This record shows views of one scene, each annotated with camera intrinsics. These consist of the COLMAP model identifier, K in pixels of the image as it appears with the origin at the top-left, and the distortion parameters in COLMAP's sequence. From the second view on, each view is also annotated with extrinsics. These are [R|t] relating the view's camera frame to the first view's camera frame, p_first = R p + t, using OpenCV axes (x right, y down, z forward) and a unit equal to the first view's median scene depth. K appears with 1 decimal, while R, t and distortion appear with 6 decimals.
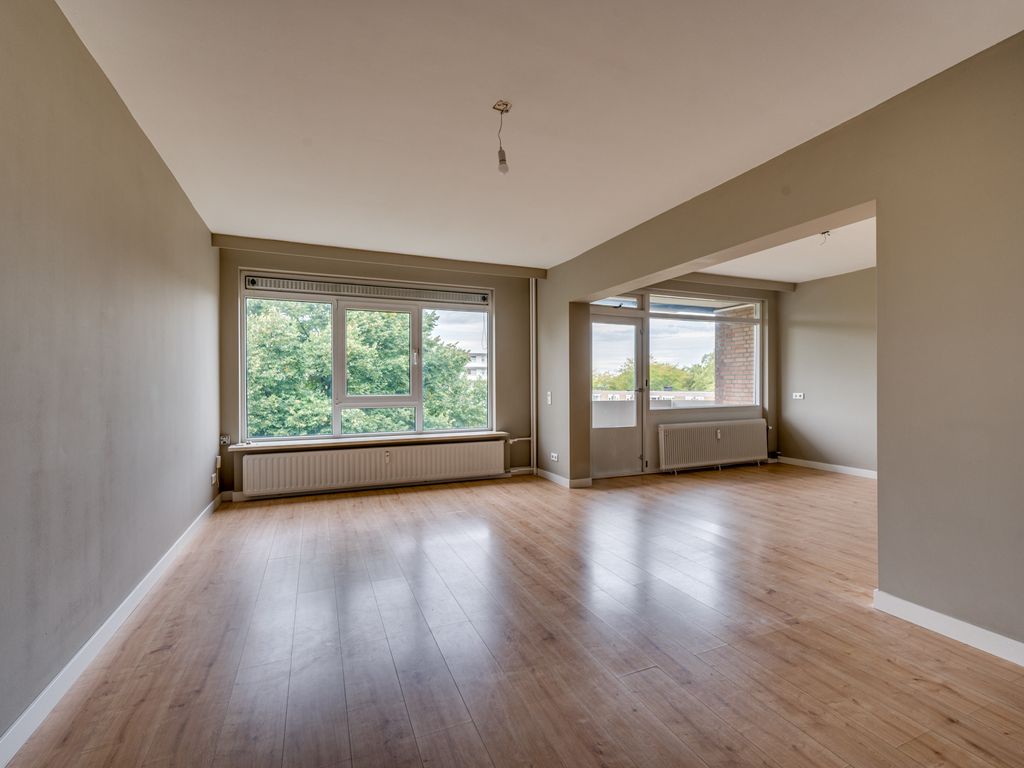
lens RADIAL K [[475.9, 0, 490.5], [0, 475.9, 389.2], [0, 0, 1]] dist [0.001029, 0.000128]
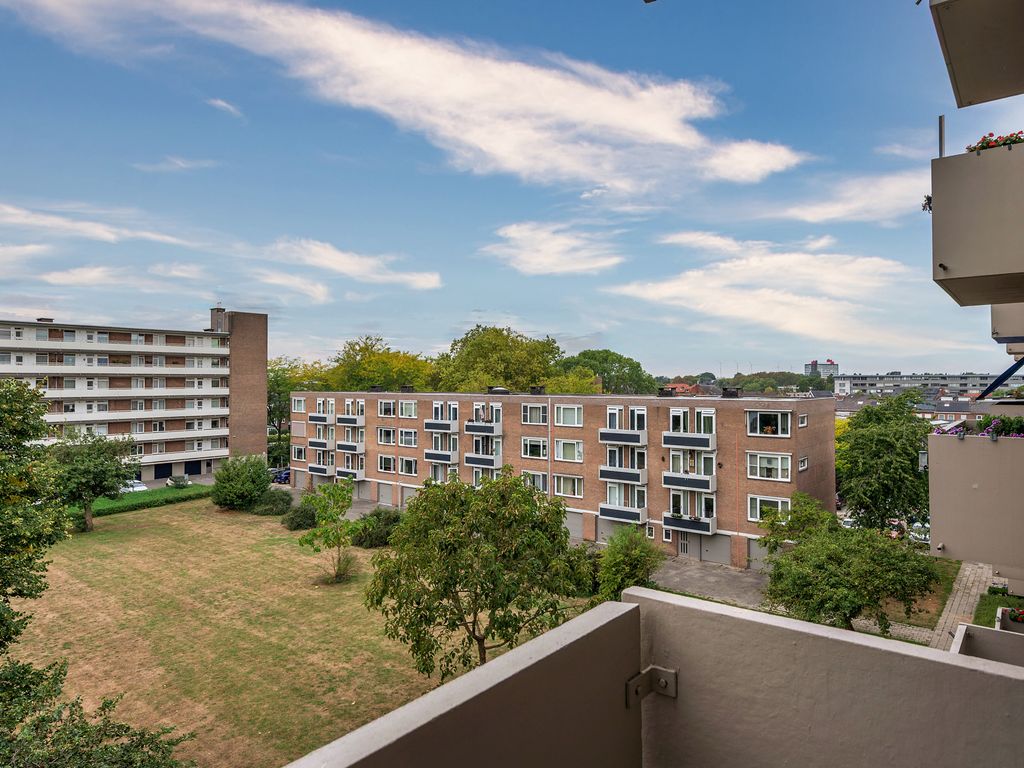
lens RADIAL K [[652.6, 0, 523.7], [0, 652.6, 370.8], [0, 0, 1]] dist [-0.007763, -0.001351]
pose [[0.855433, 0.006735, 0.517869, 0.314780], [0.005289, 0.999750, -0.021738, -0.048292], [-0.517886, 0.021334, 0.855184, 1.048131]]
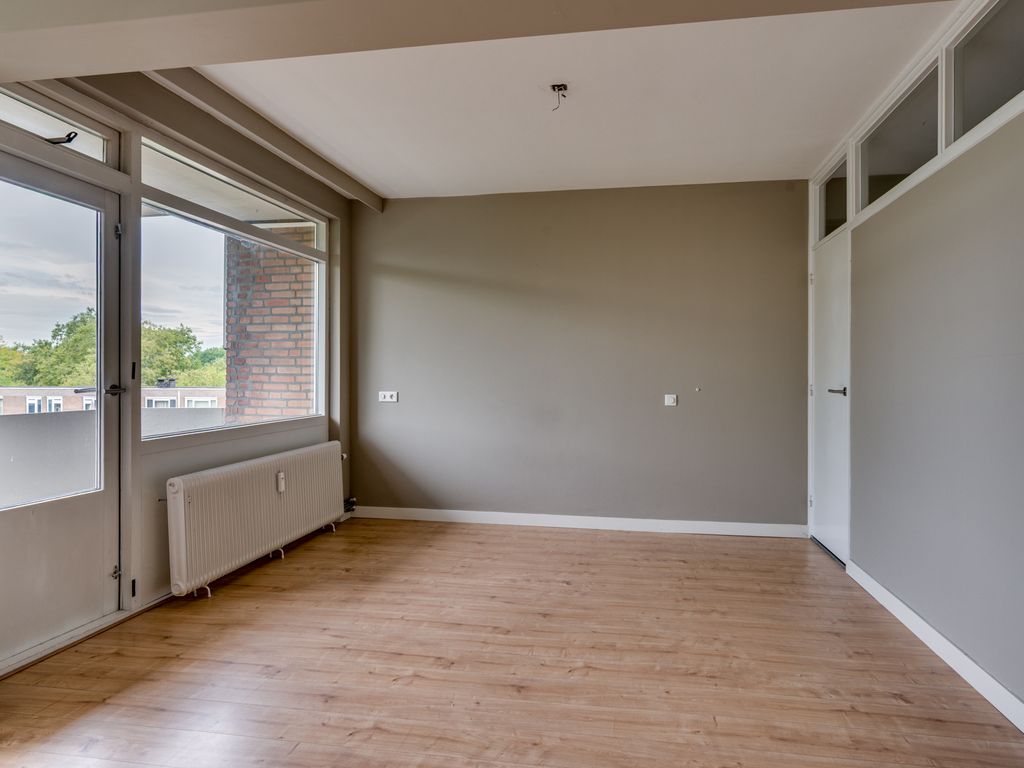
lens RADIAL K [[700.2, 0, 521.1], [0, 700.2, 375.6], [0, 0, 1]] dist [0.018450, 0.001094]
pose [[0.523320, 0.005893, 0.852116, 0.013480], [0.002461, 0.999961, -0.008427, -0.003201], [-0.852133, 0.006507, 0.523285, 0.406068]]
